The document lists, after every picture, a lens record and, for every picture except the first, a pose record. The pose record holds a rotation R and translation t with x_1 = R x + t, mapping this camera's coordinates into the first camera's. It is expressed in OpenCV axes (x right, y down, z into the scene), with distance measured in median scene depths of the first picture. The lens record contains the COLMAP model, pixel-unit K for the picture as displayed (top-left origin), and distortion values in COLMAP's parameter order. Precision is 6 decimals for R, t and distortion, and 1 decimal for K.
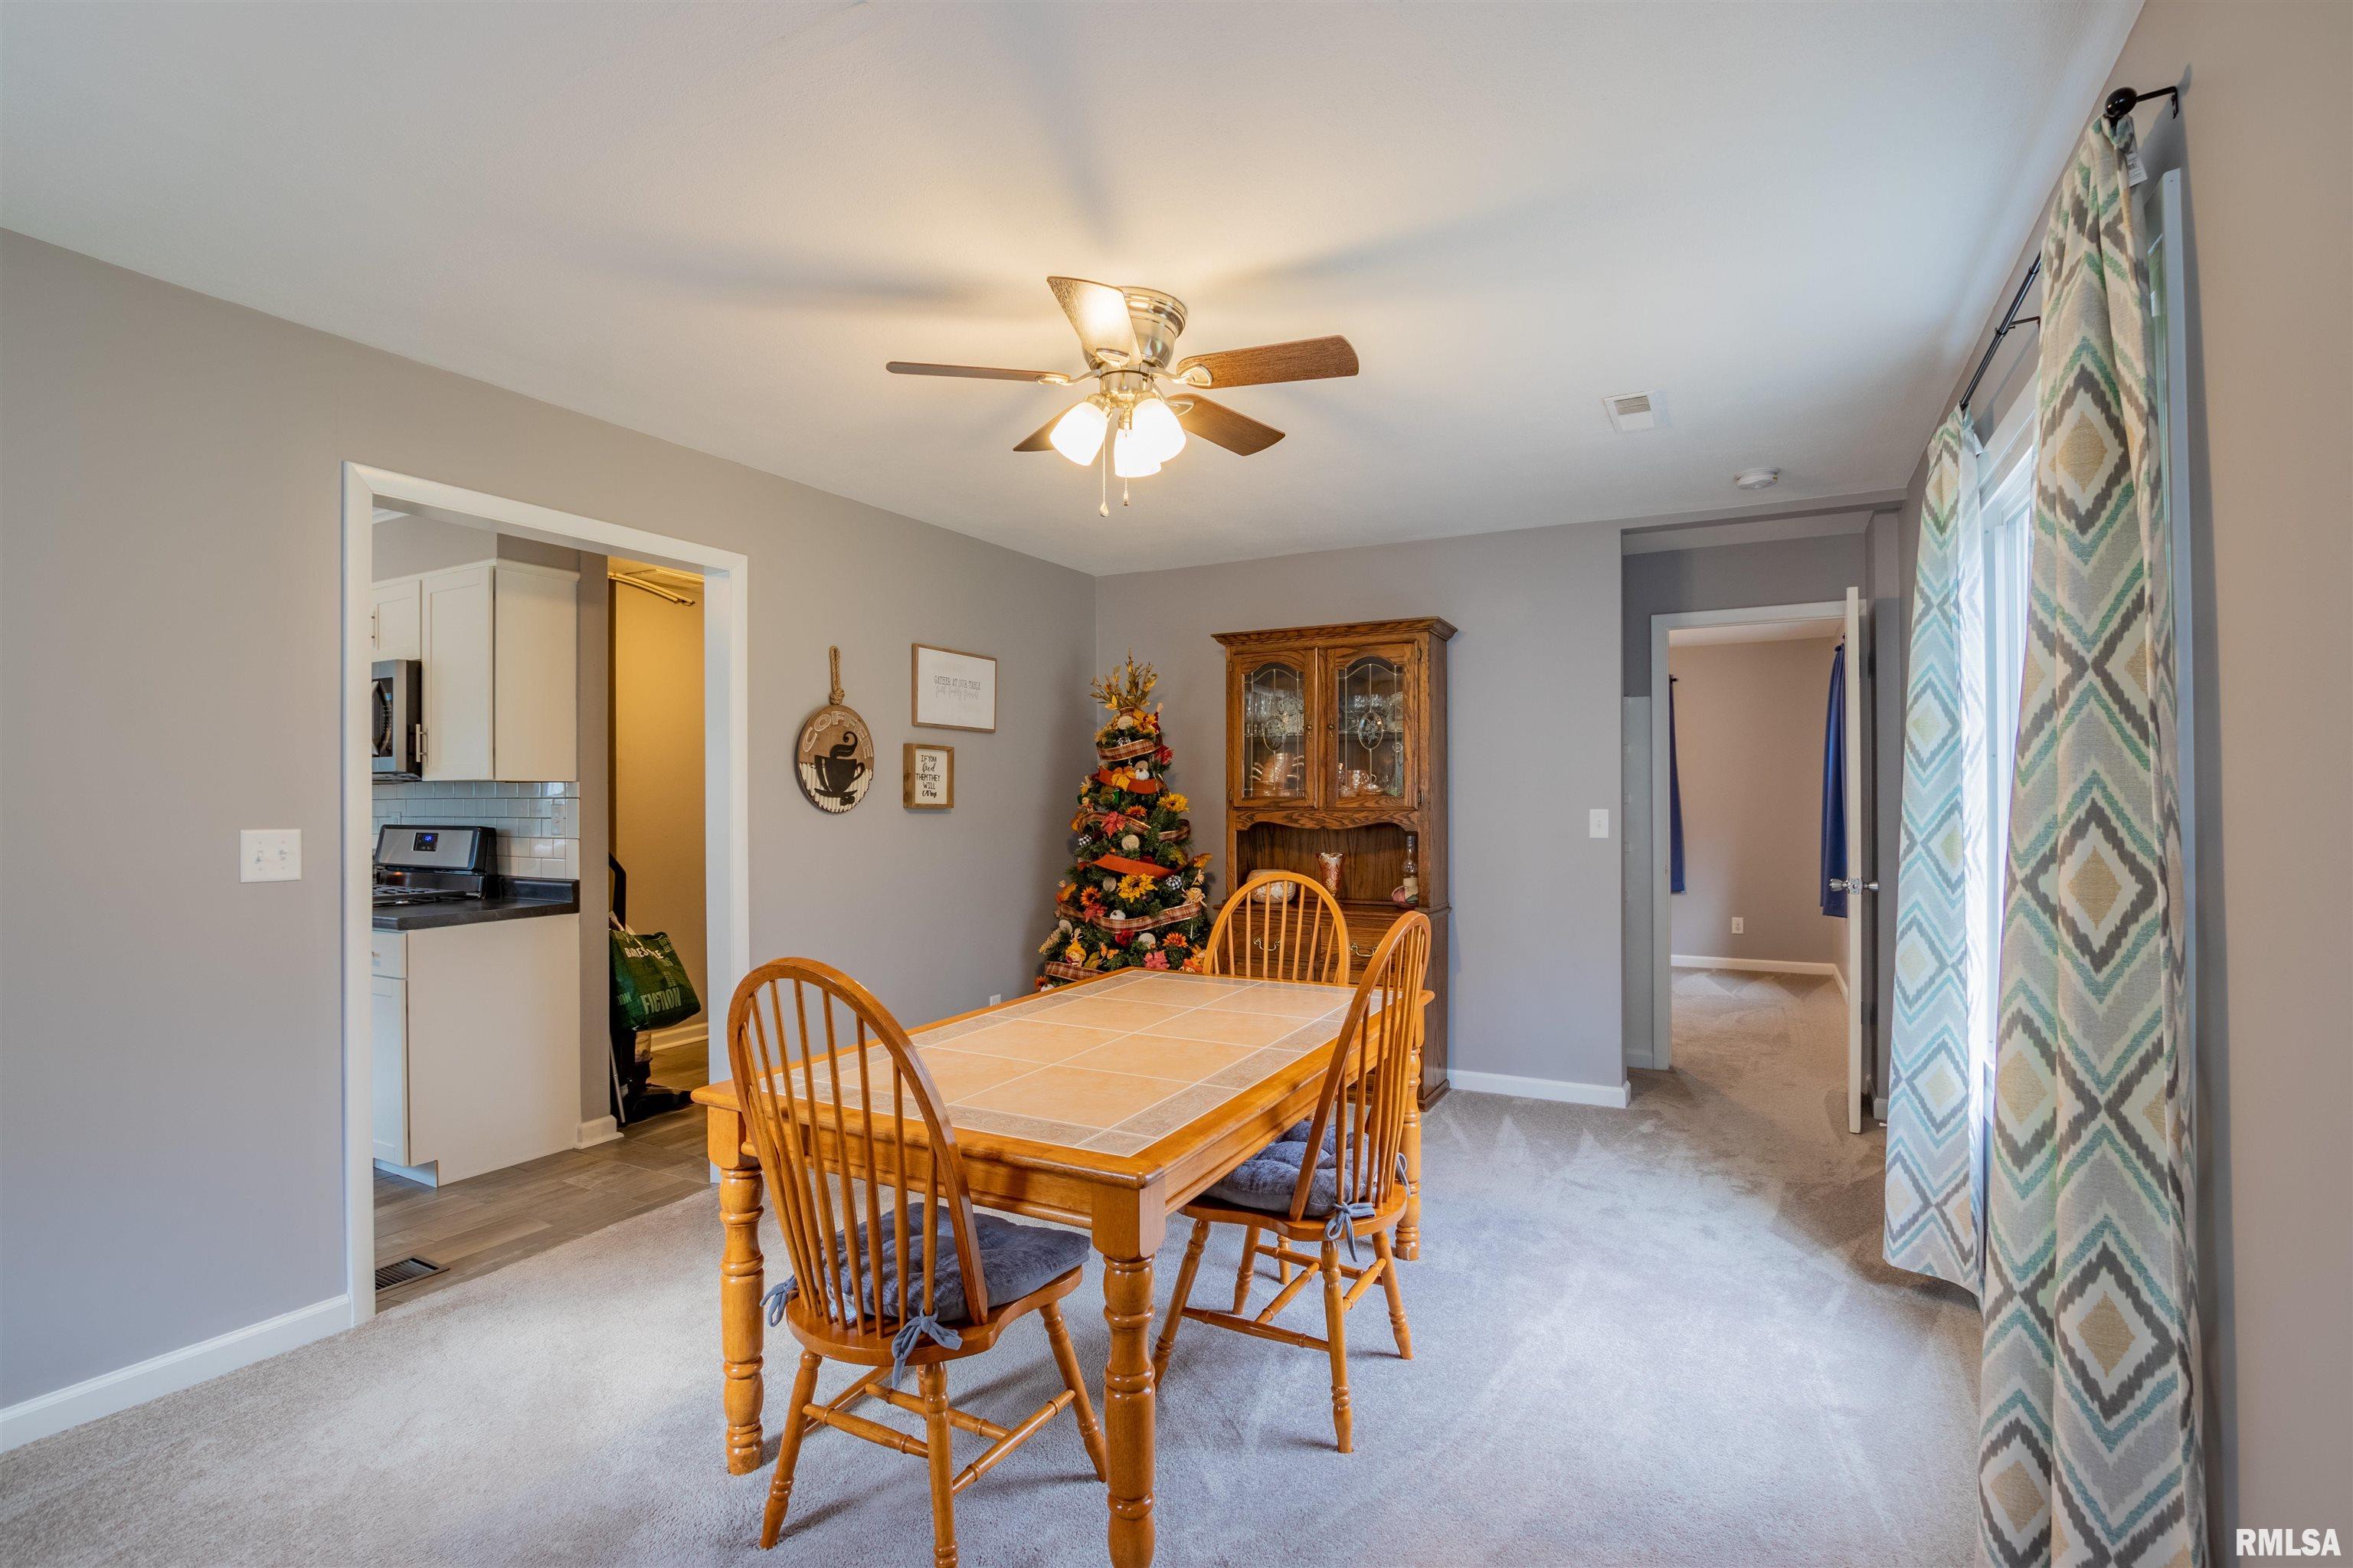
lens RADIAL K [[1098.8, 0, 1165.4], [0, 1098.8, 794.1], [0, 0, 1]] dist [-0.029530, 0.001174]
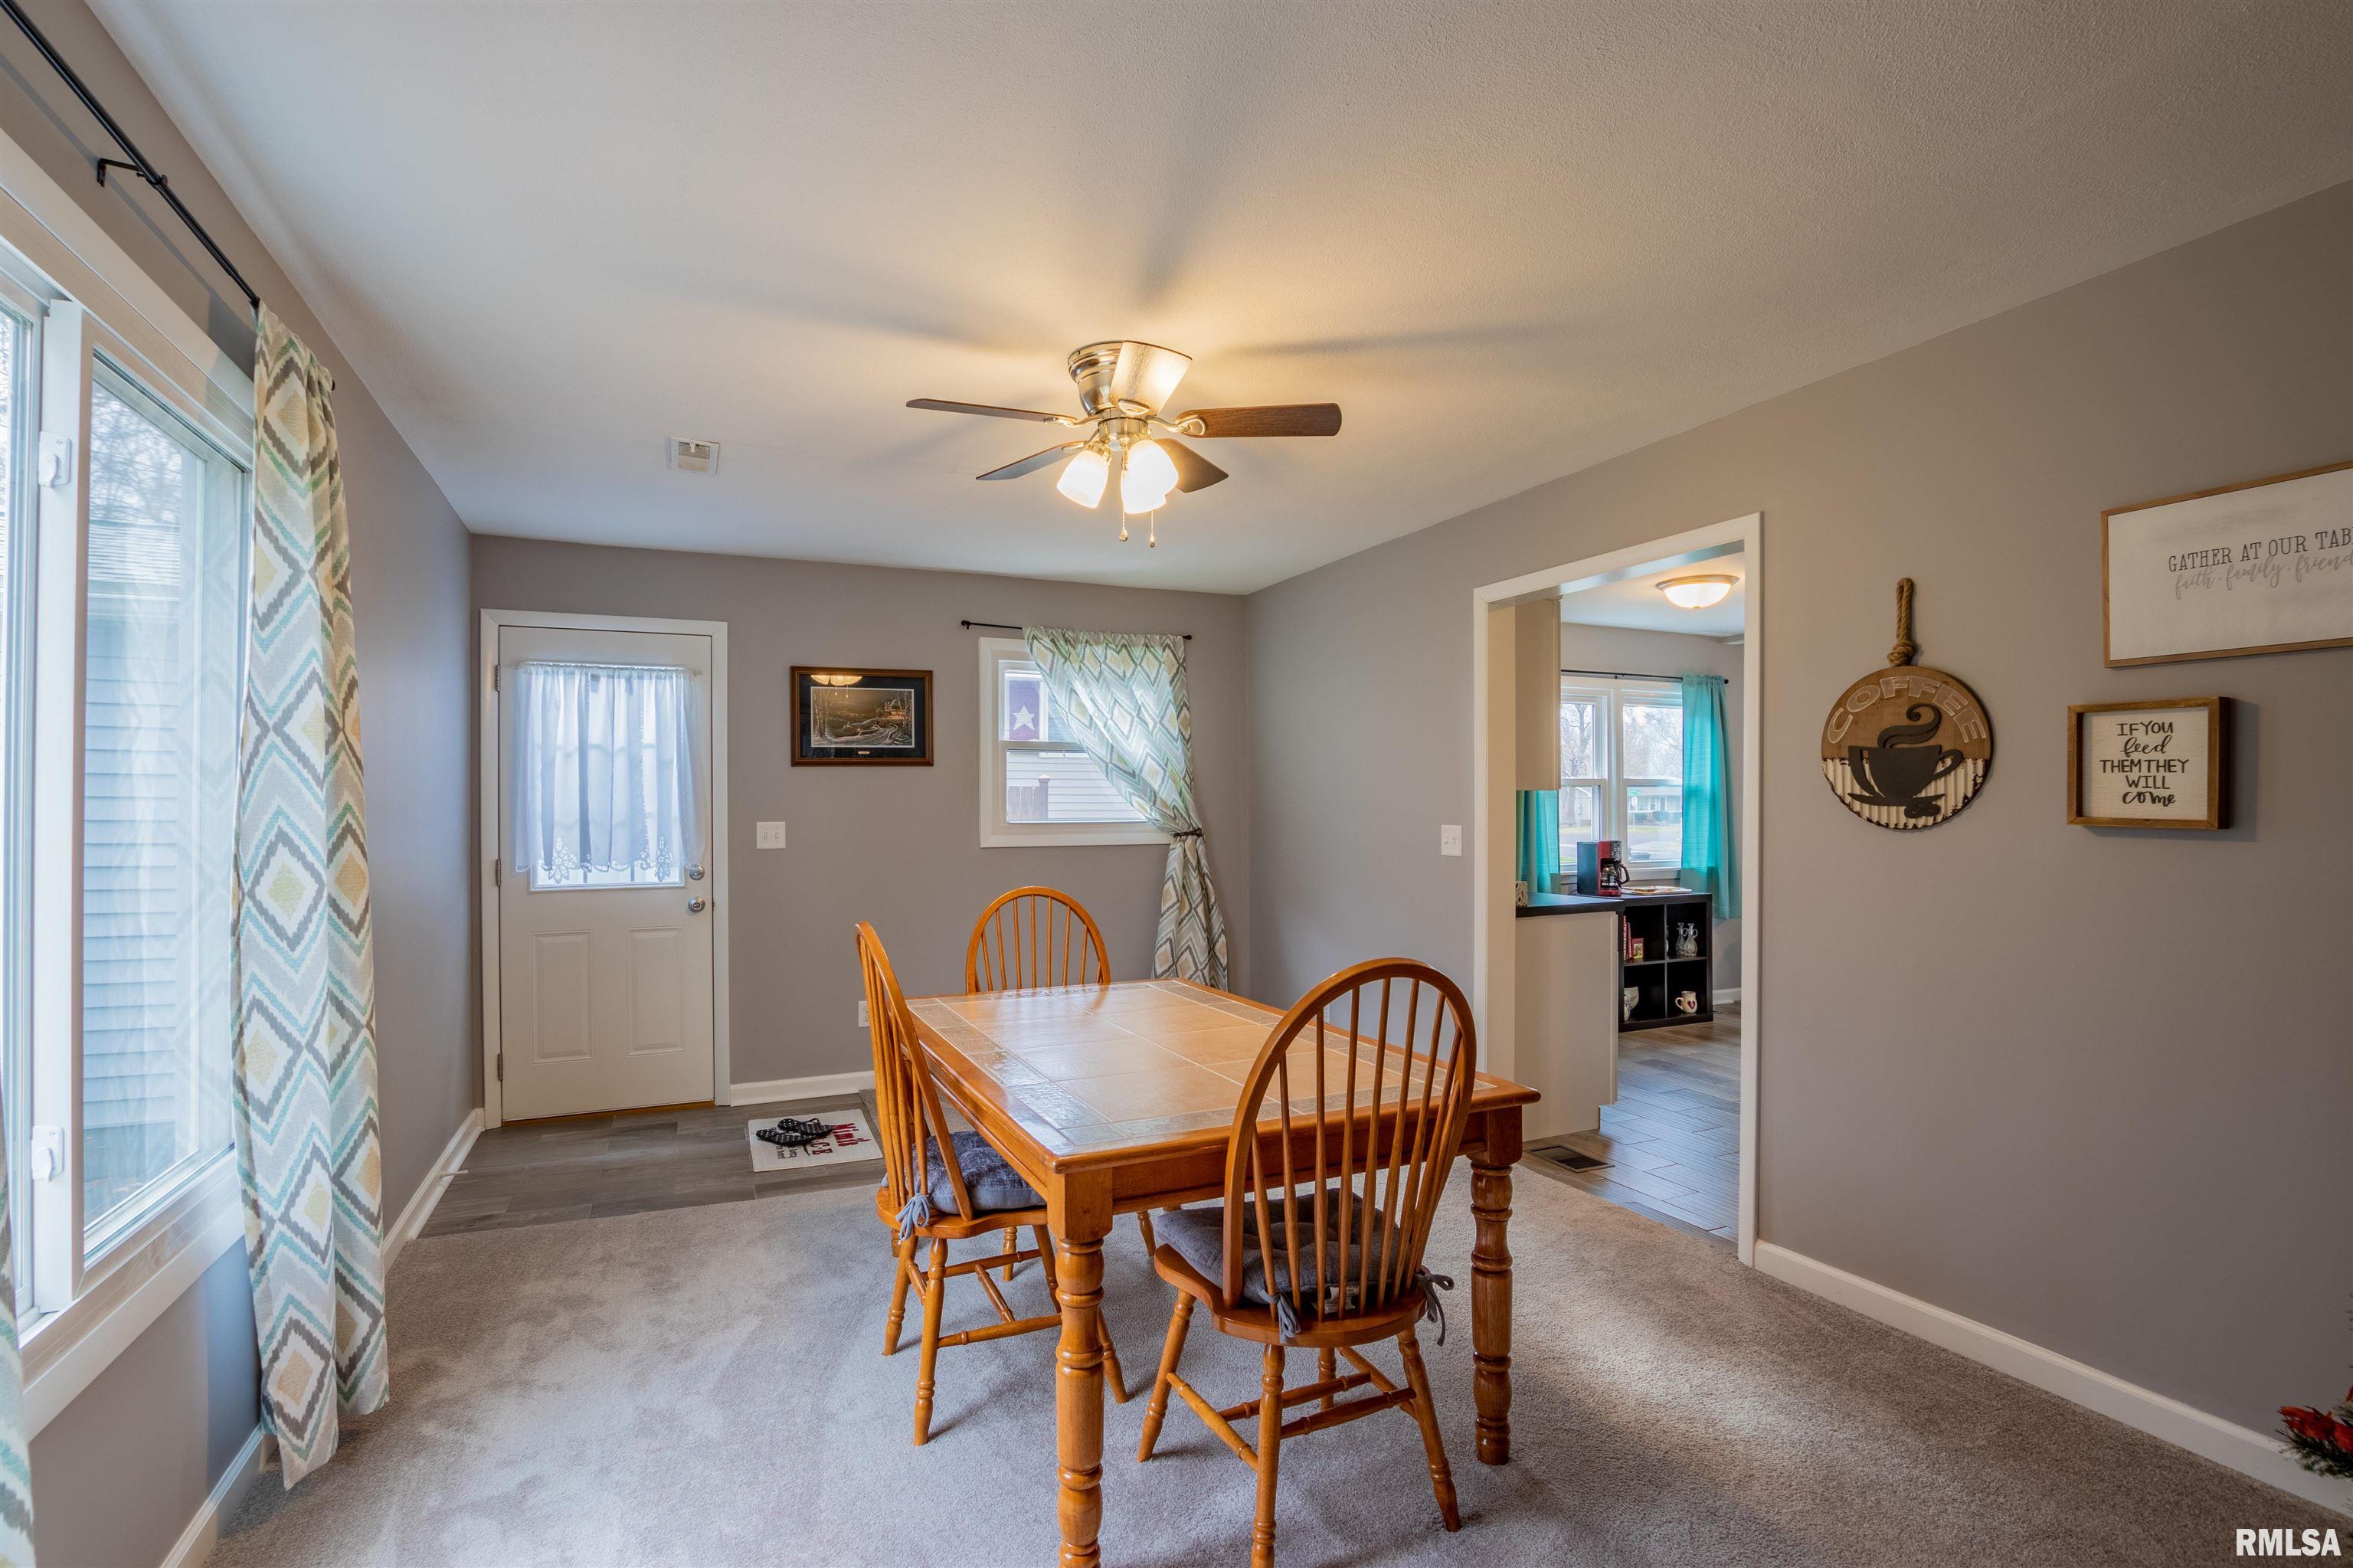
lens RADIAL K [[1098.8, 0, 1157.6], [0, 1098.8, 796.4], [0, 0, 1]] dist [-0.029530, 0.001174]
pose [[-0.615644, 0.001854, -0.788022, 0.491738], [0.011663, 0.999909, -0.006760, -0.003558], [0.787938, -0.013353, -0.615609, 1.038352]]
